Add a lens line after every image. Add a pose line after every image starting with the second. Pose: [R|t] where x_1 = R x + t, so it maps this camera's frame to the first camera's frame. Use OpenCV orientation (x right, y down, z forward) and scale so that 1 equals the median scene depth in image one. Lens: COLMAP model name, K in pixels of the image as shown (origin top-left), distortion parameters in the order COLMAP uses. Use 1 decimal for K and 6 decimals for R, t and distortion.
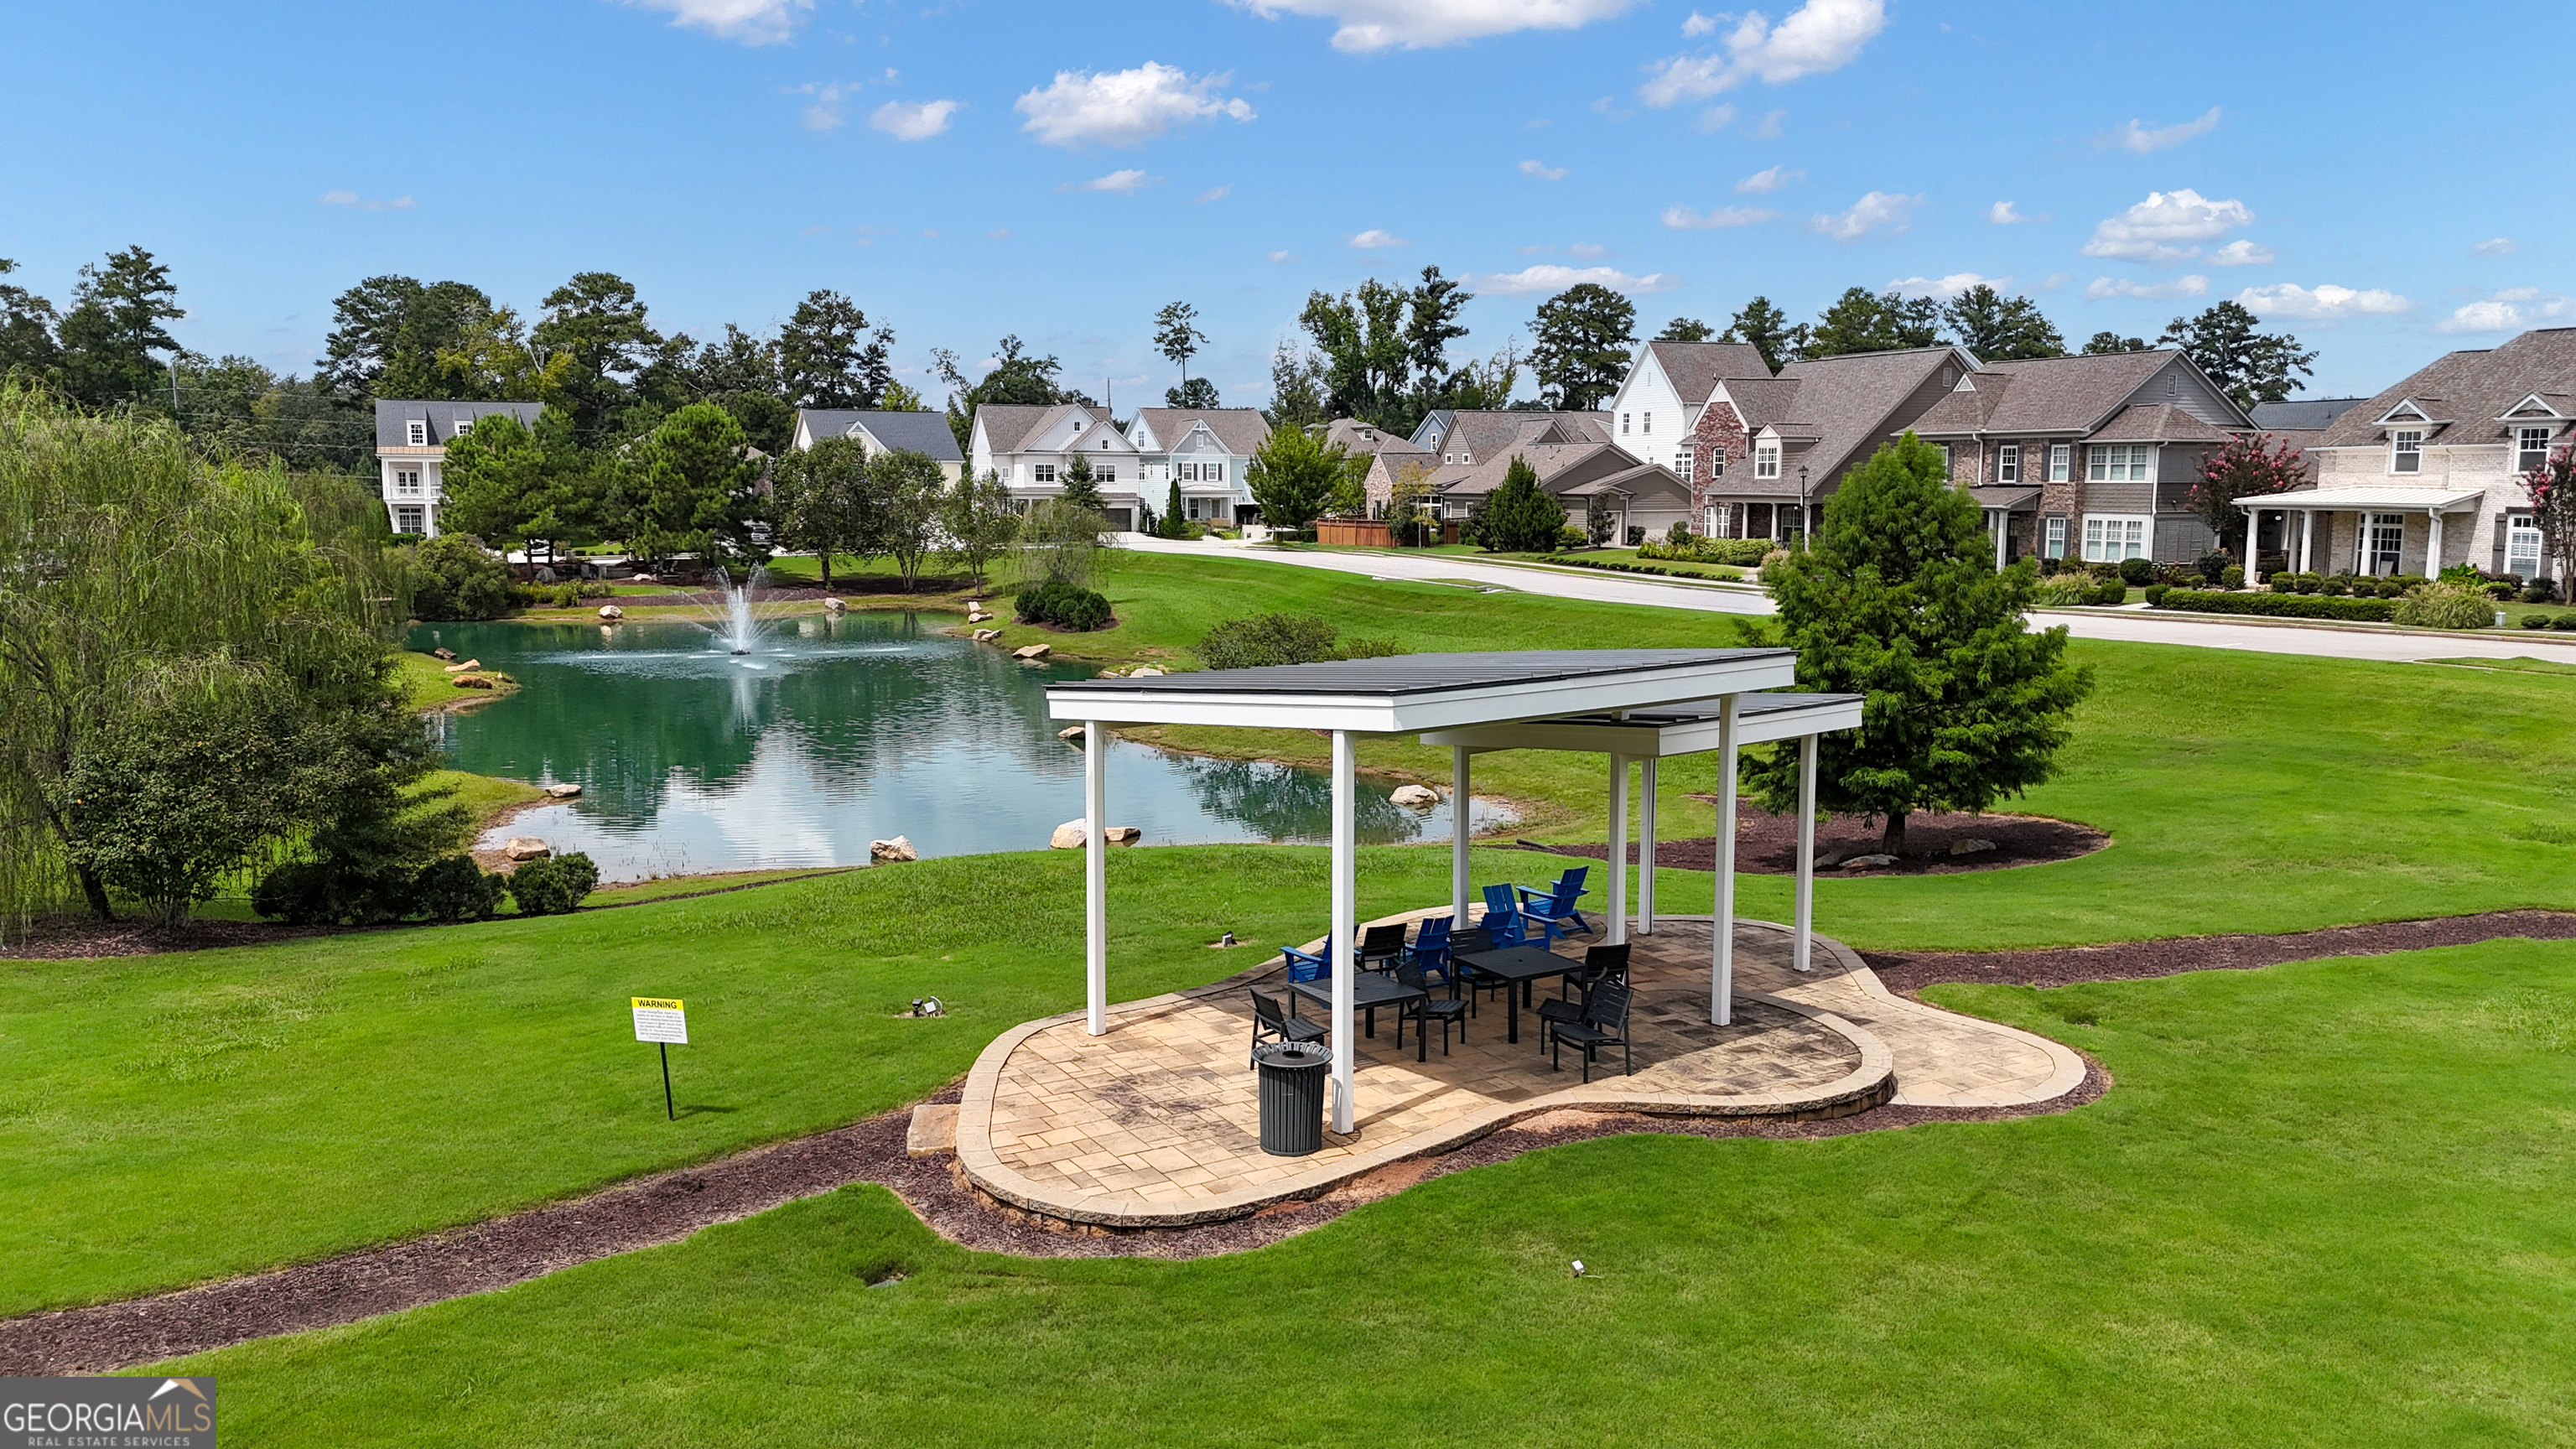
lens RADIAL K [[1914.1, 0, 1288.0], [0, 1914.1, 724.5], [0, 0, 1]] dist [0.038748, -0.005973]
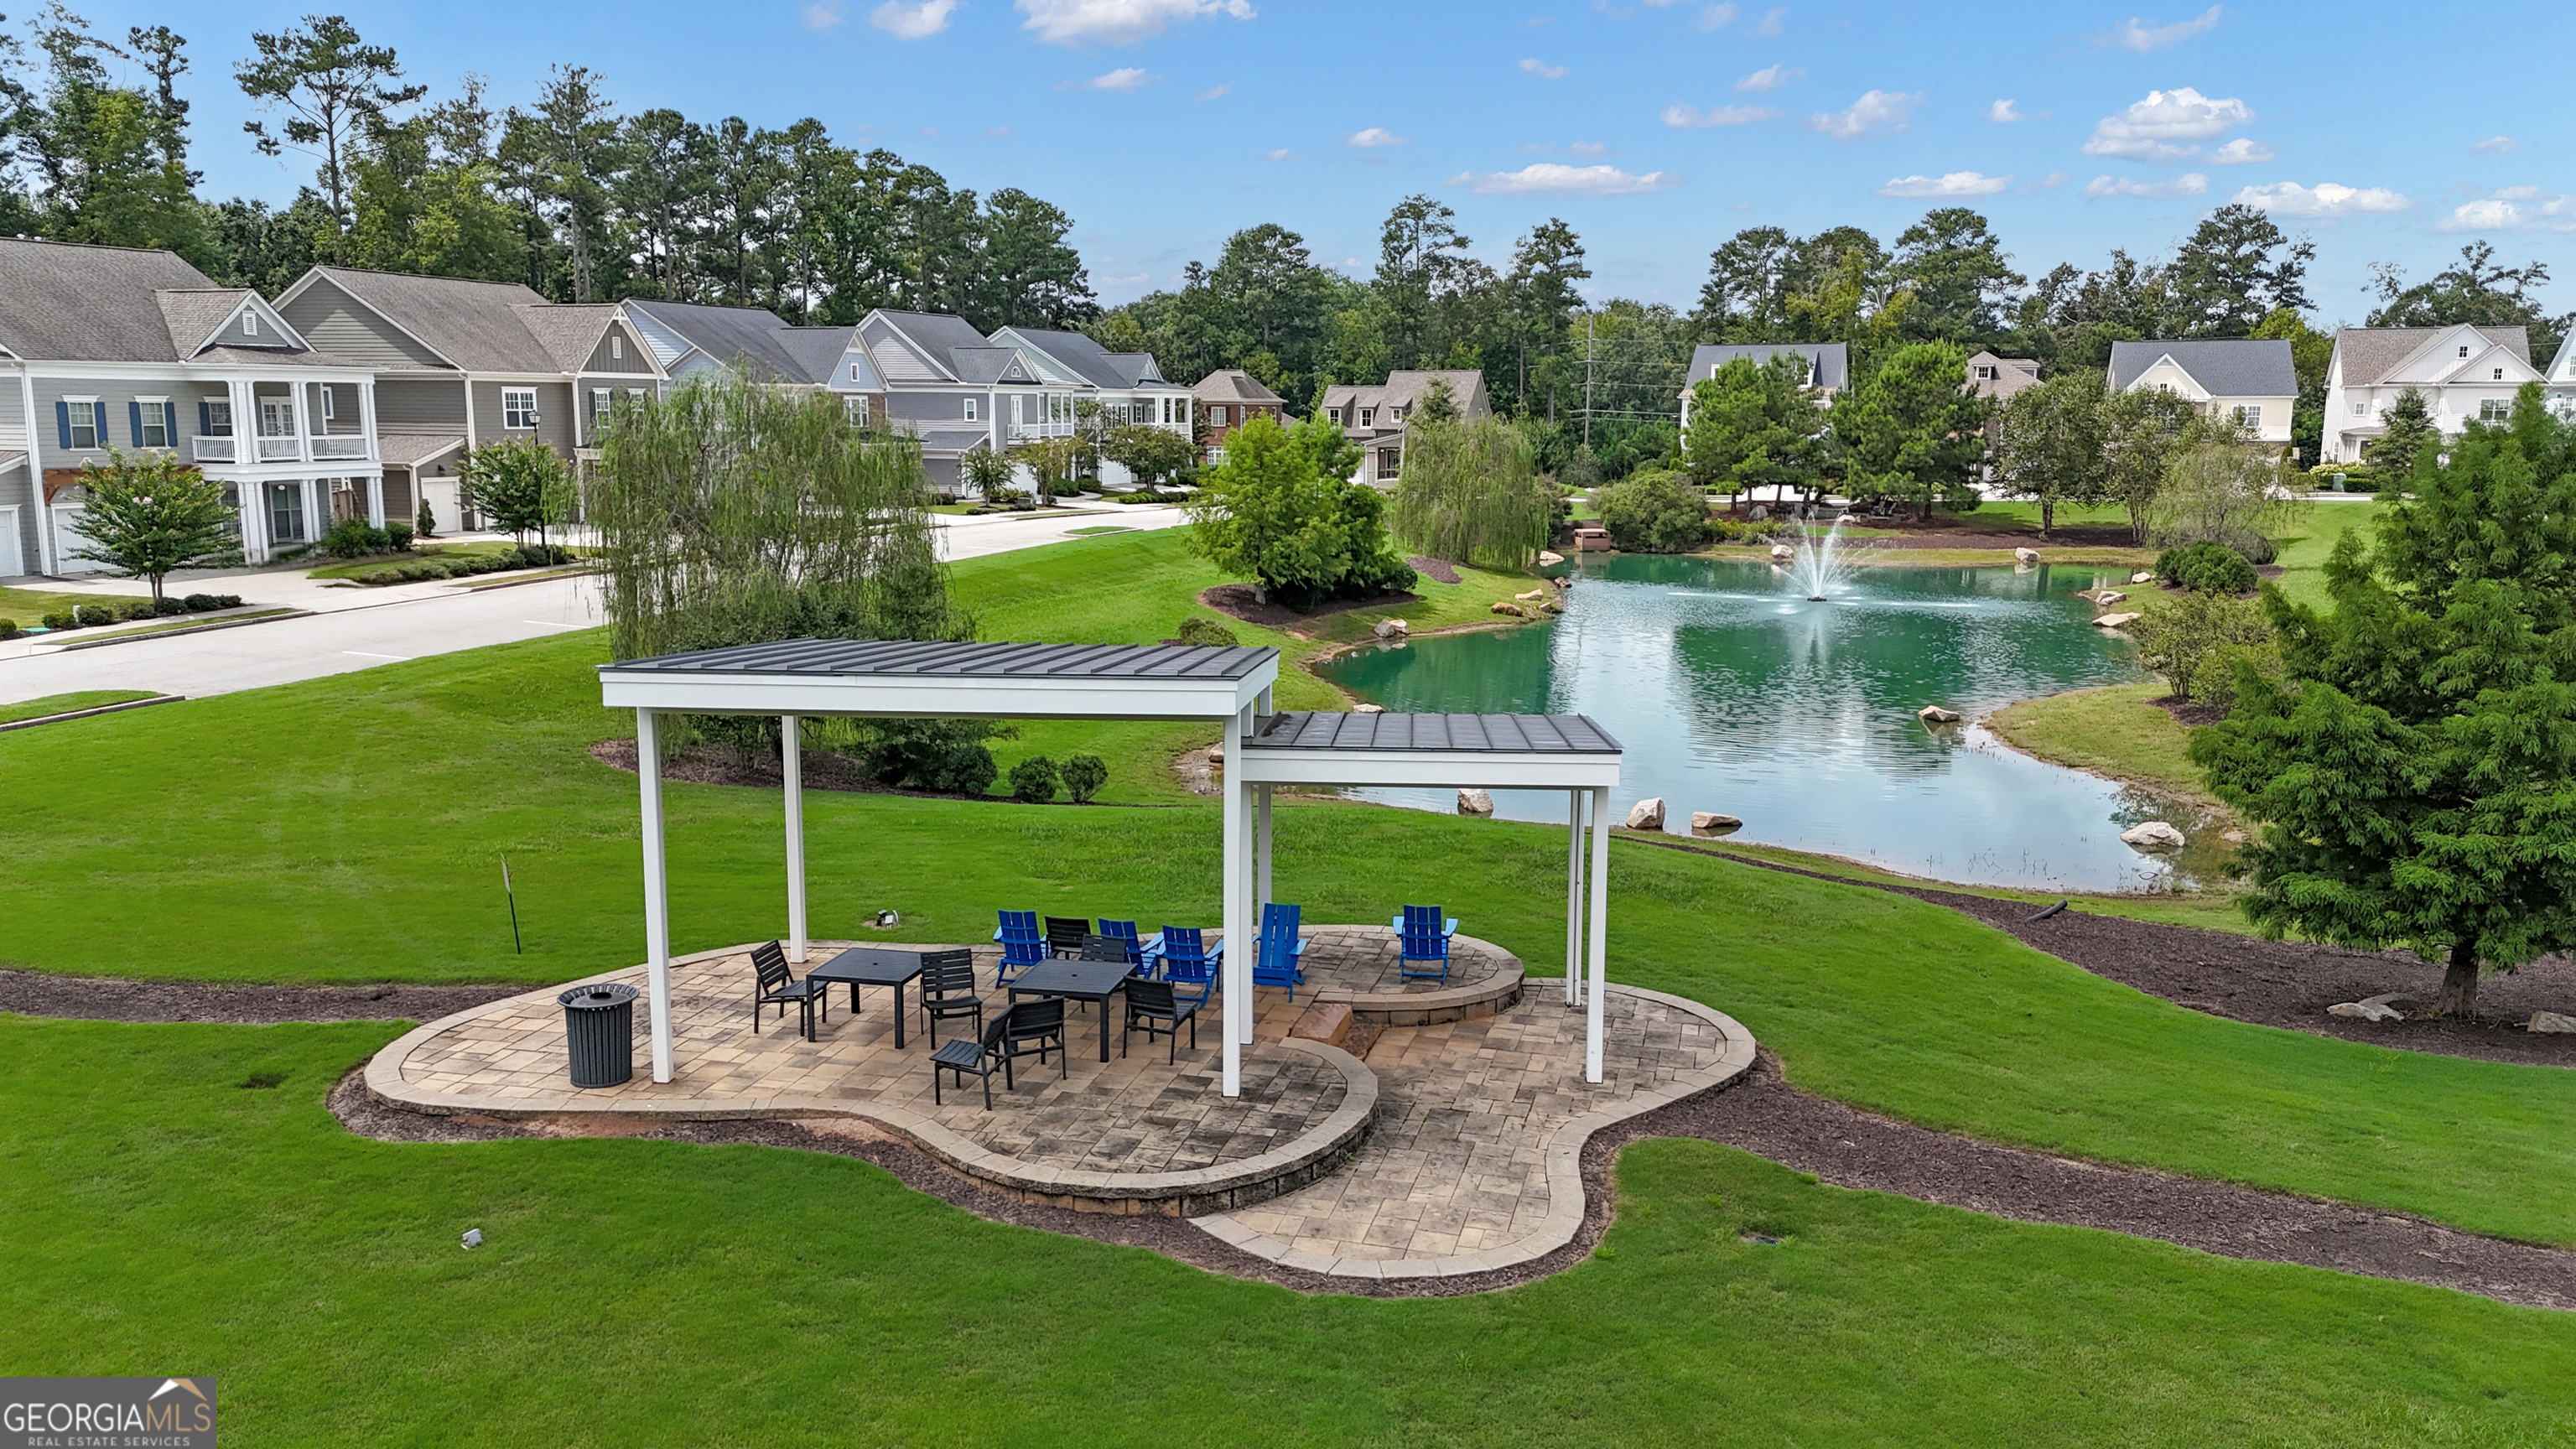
lens RADIAL K [[1914.1, 0, 1288.0], [0, 1914.1, 724.5], [0, 0, 1]] dist [0.038748, -0.005973]
pose [[0.722969, 0.113184, -0.681546, 0.111806], [-0.090018, 0.993512, 0.069503, -0.009882], [0.684991, 0.011103, 0.728467, 0.052995]]
